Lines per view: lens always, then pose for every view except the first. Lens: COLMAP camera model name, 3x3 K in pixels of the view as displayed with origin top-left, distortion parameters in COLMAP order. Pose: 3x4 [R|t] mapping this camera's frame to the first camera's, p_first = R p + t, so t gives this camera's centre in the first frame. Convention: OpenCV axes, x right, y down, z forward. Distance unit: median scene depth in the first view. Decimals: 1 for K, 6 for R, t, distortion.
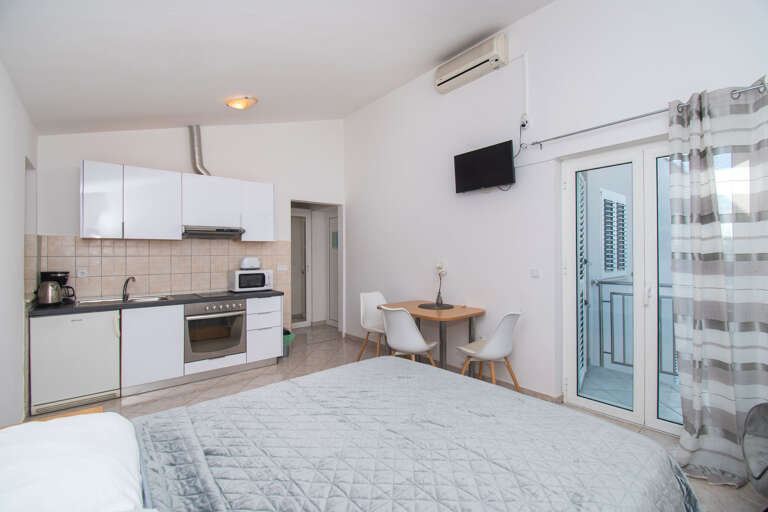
lens RADIAL K [[348.2, 0, 384.0], [0, 348.2, 256.0], [0, 0, 1]] dist [-0.000257, -0.000133]
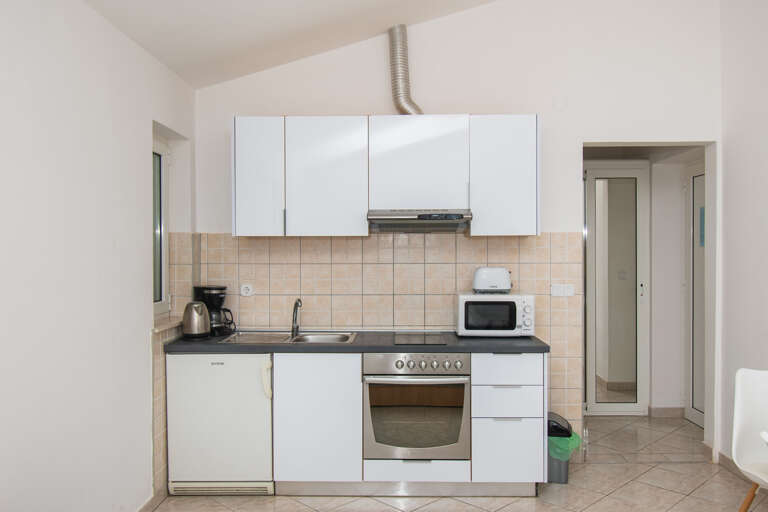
lens RADIAL K [[610.2, 0, 384.0], [0, 610.2, 256.0], [0, 0, 1]] dist [0.002237, -0.005974]
pose [[0.759888, 0.009538, -0.649985, 0.071517], [-0.004599, 0.999946, 0.009297, -0.022368], [0.650038, -0.004075, 0.759891, 0.254236]]
